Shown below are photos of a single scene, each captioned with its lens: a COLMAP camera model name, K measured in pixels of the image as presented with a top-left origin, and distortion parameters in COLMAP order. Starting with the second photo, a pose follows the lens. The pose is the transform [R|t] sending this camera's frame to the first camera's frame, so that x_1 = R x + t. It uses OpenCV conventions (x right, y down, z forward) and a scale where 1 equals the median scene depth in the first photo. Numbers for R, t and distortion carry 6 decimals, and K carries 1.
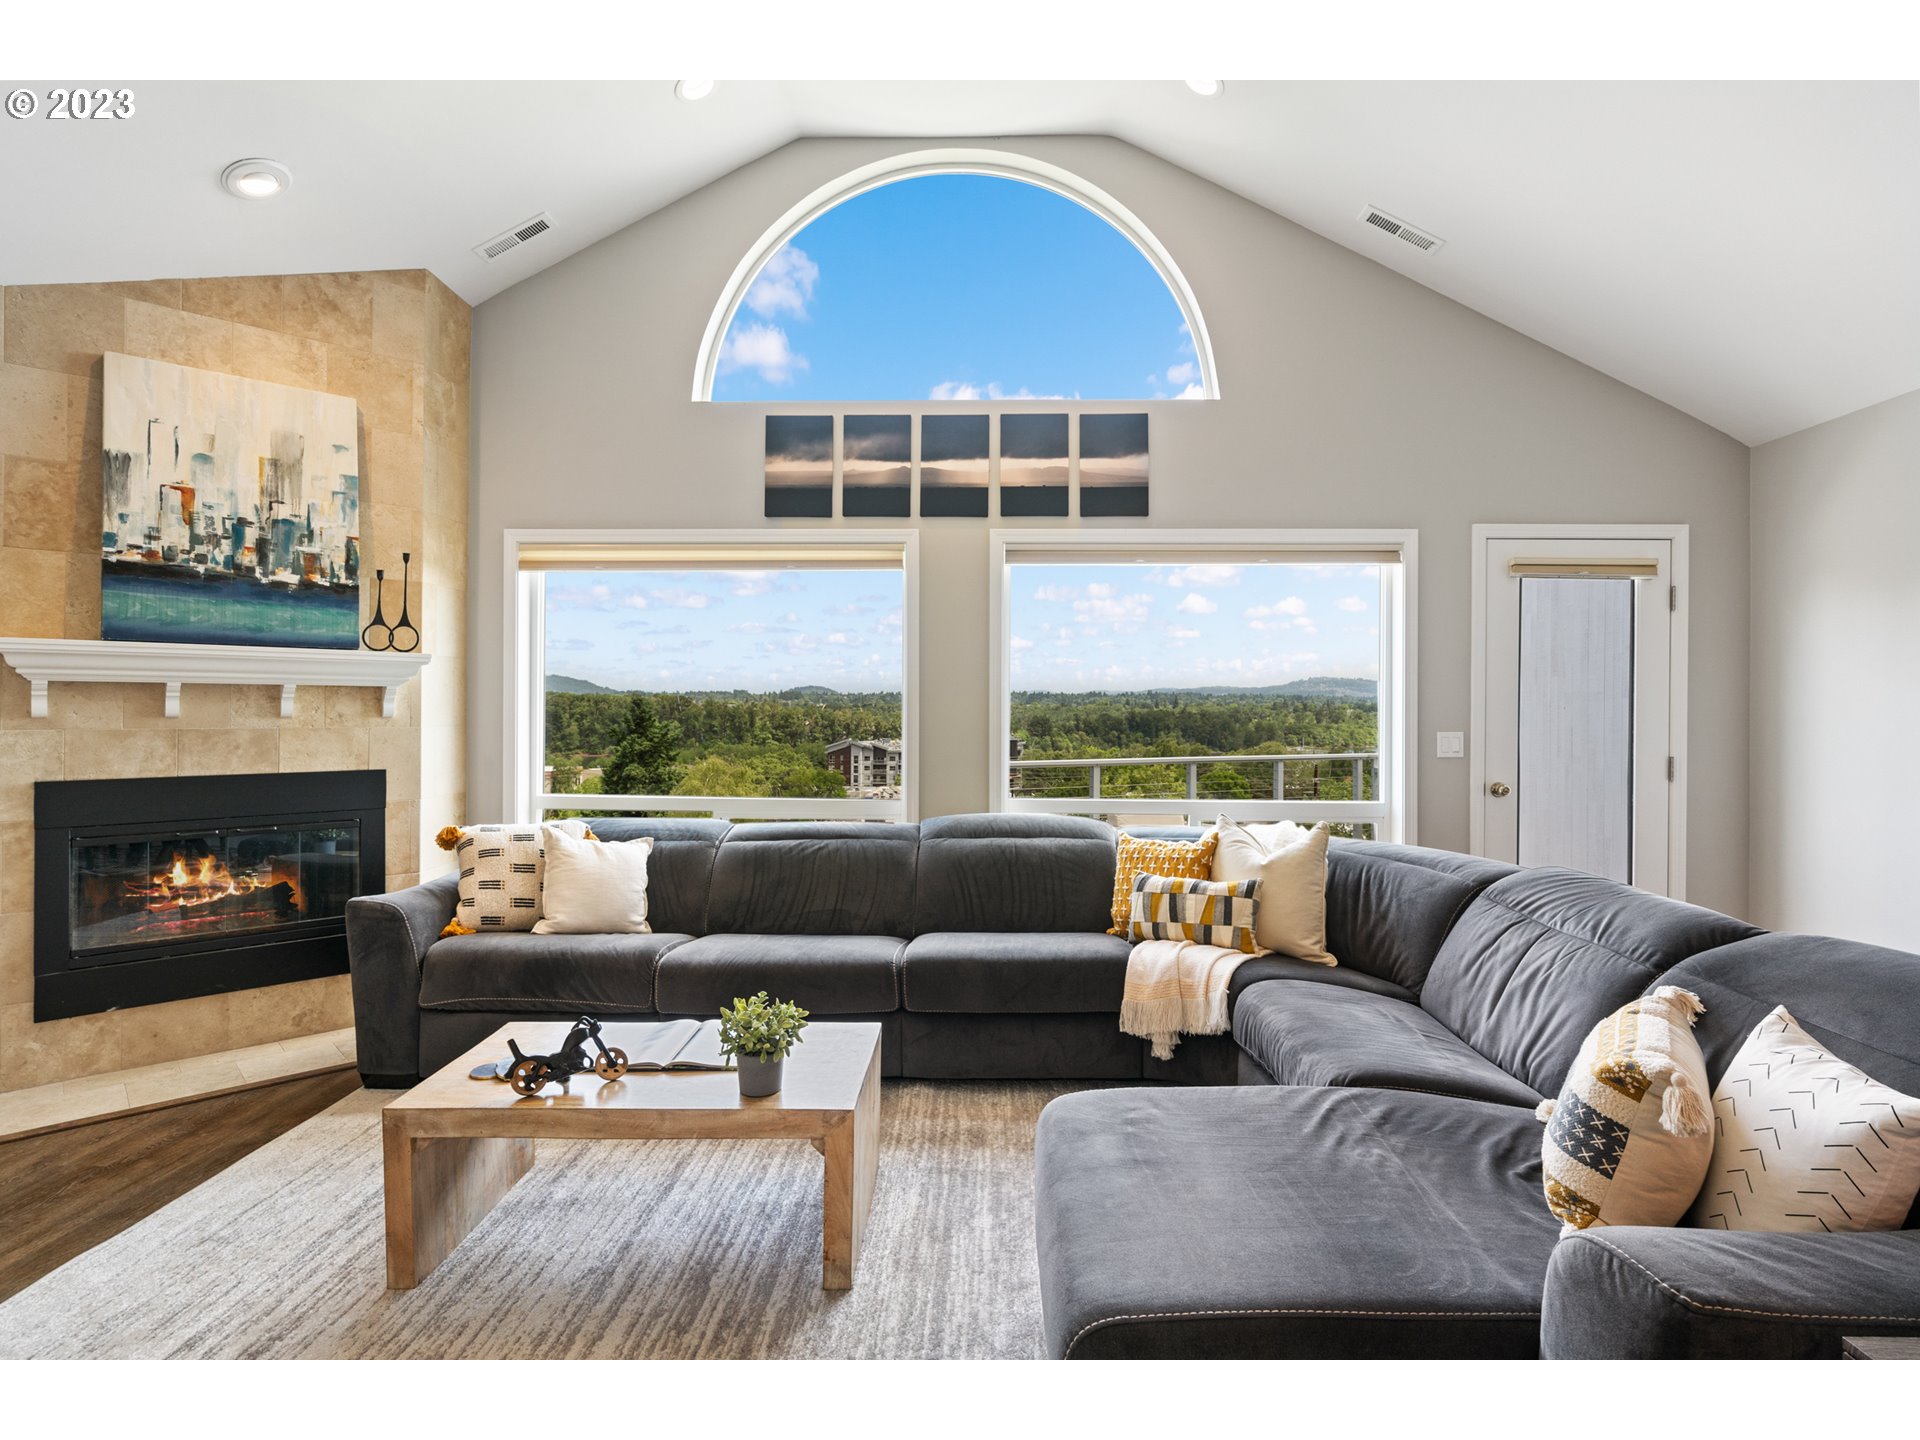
lens RADIAL K [[988.6, 0, 969.3], [0, 988.6, 700.2], [0, 0, 1]] dist [-0.004931, 0.000904]
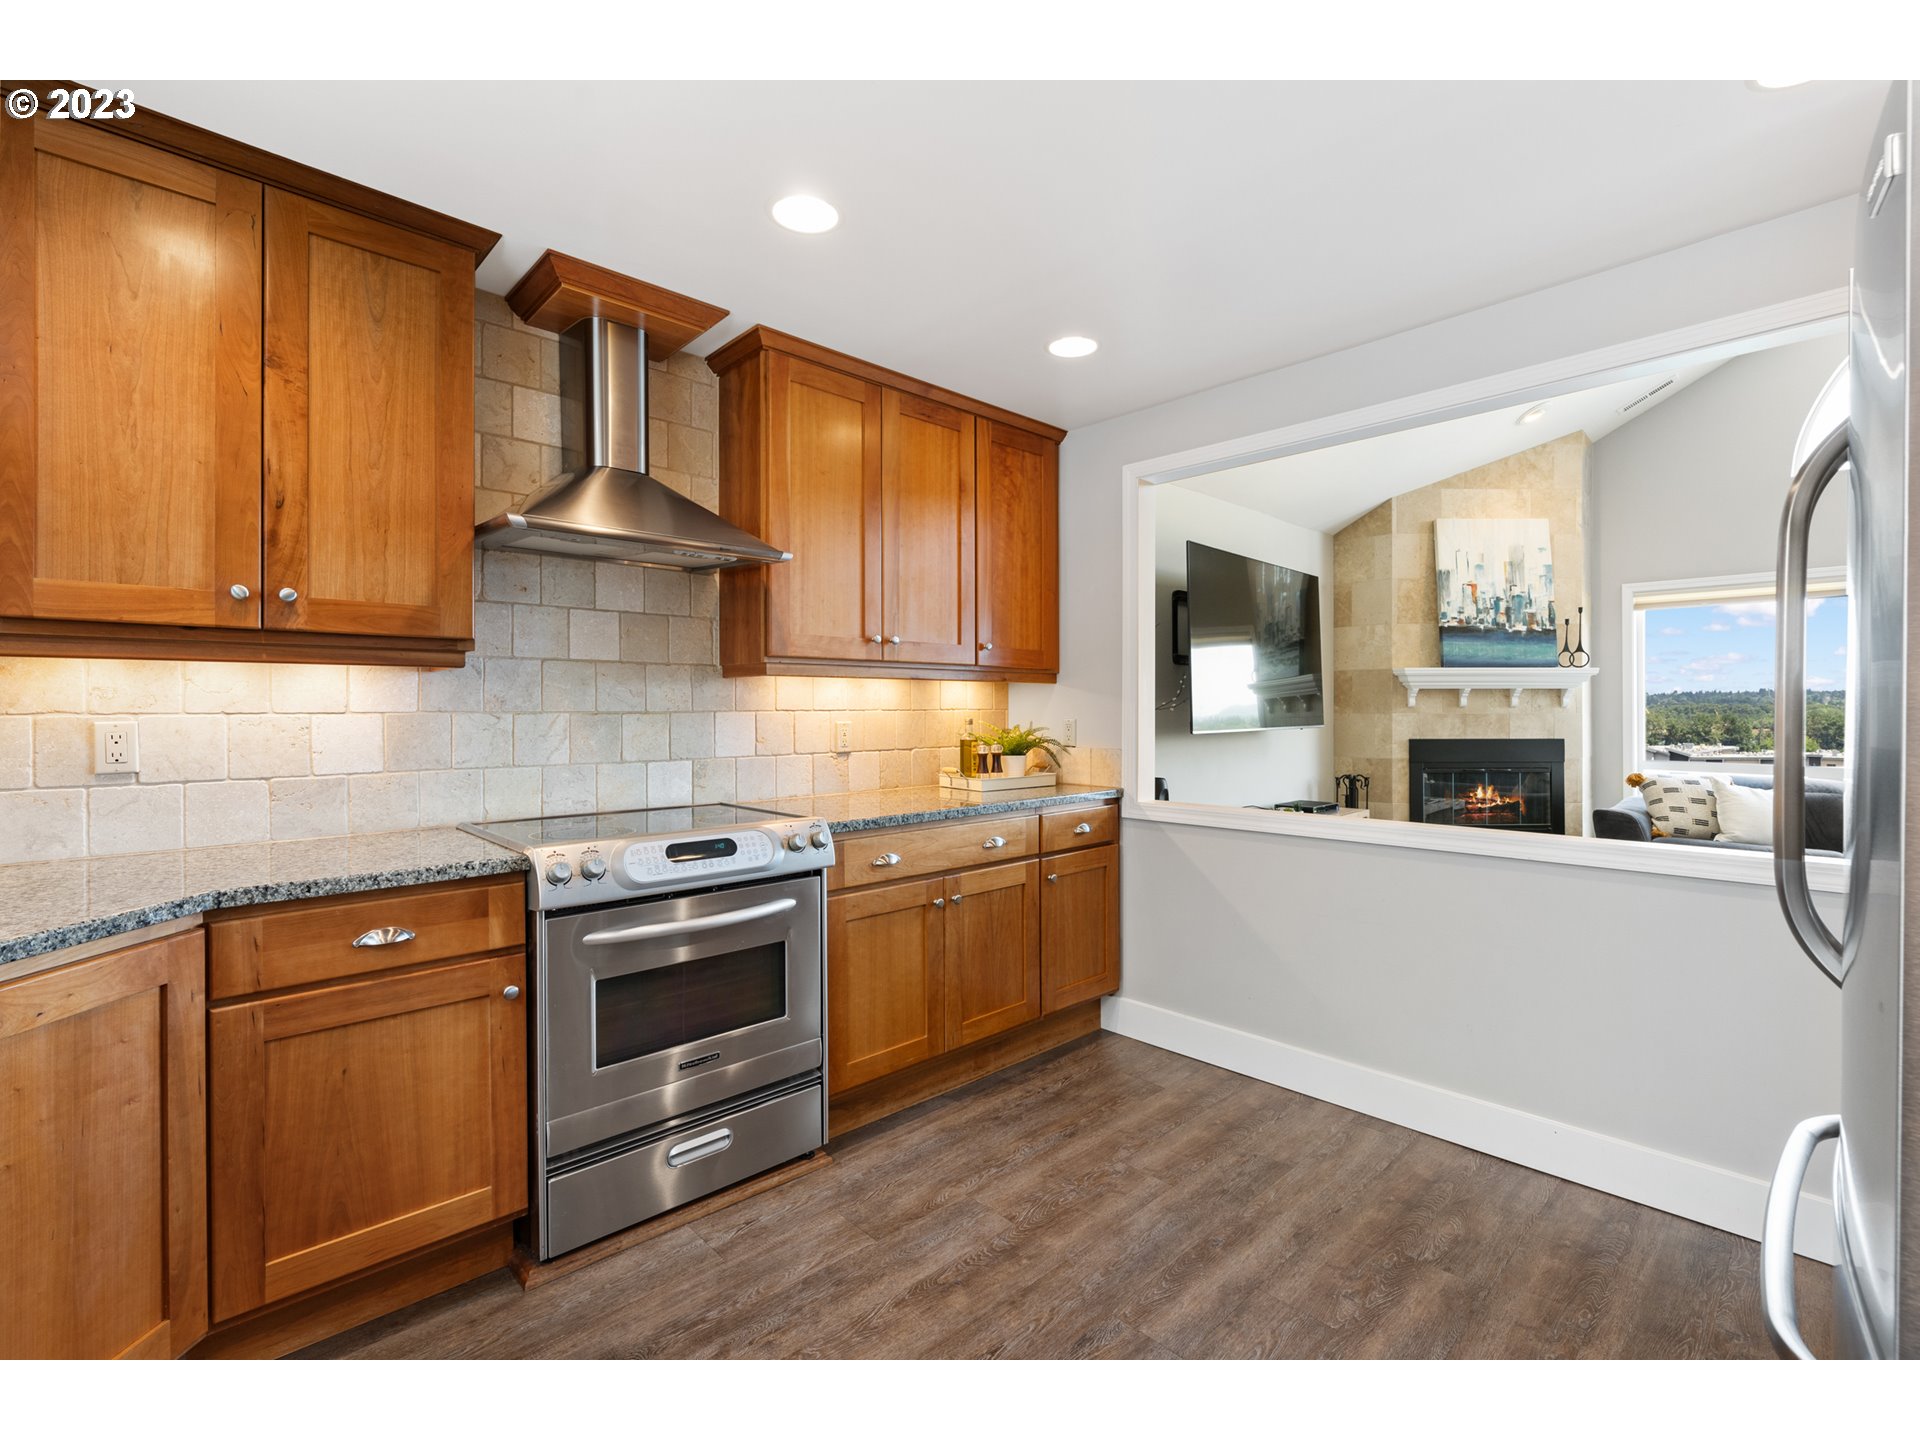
lens RADIAL K [[866.4, 0, 967.4], [0, 866.4, 709.9], [0, 0, 1]] dist [-0.014266, 0.005896]
pose [[0.714902, -0.004565, -0.699210, -0.308981], [0.008989, 0.999956, 0.002663, 0.009240], [0.699167, -0.008189, 0.714912, -0.768360]]
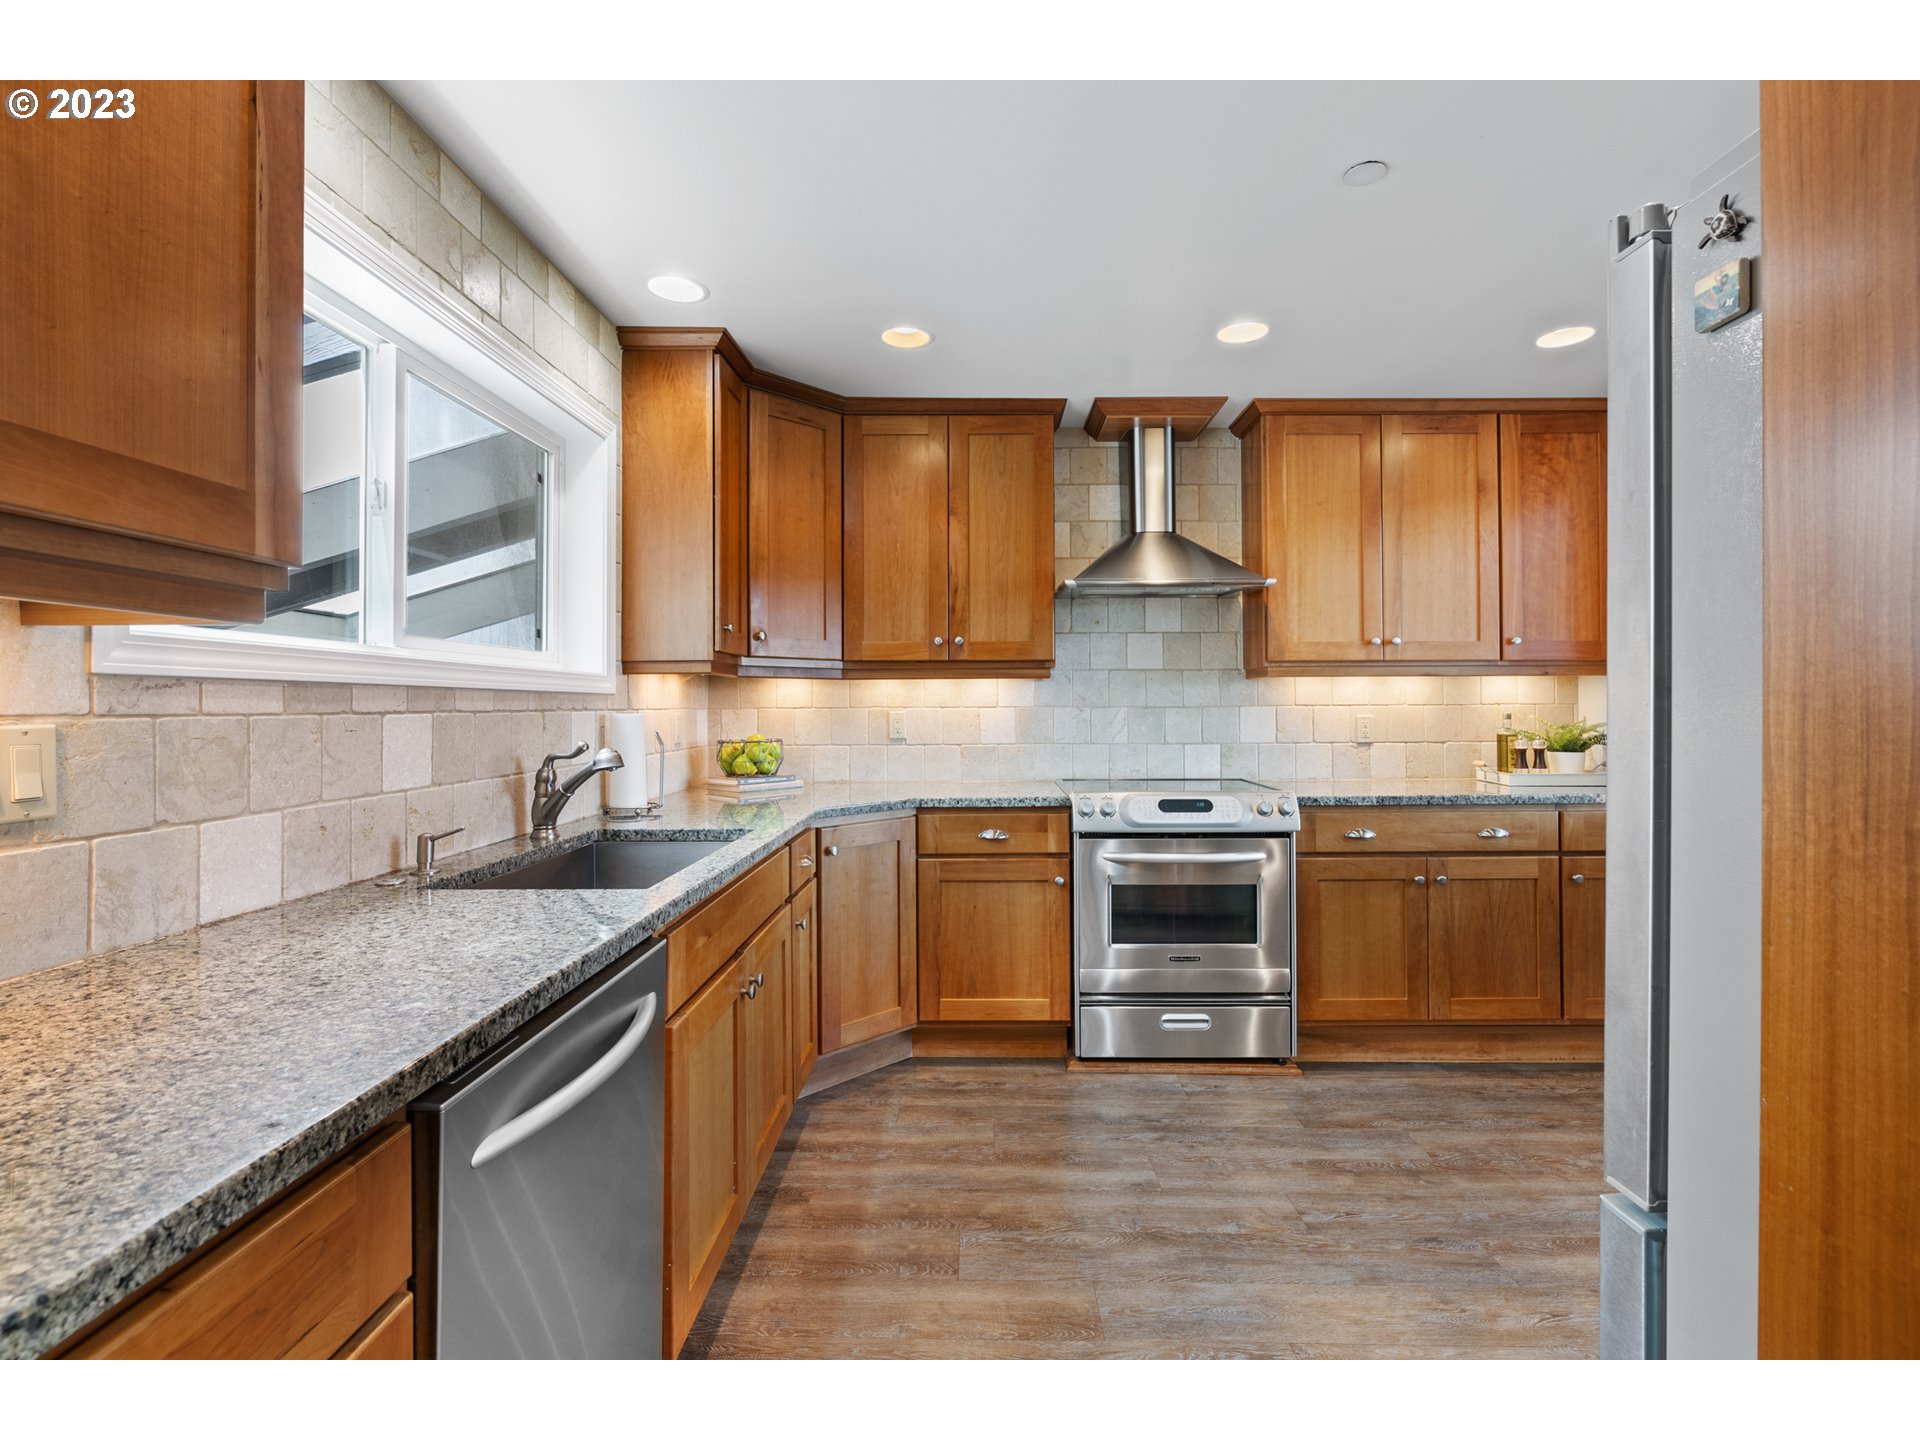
lens RADIAL K [[874.3, 0, 967.0], [0, 874.3, 699.9], [0, 0, 1]] dist [-0.010152, 0.005075]
pose [[0.020968, -0.011227, -0.999717, -0.051296], [0.009727, 0.999892, -0.011025, 0.011507], [0.999733, -0.009493, 0.021074, -0.702419]]
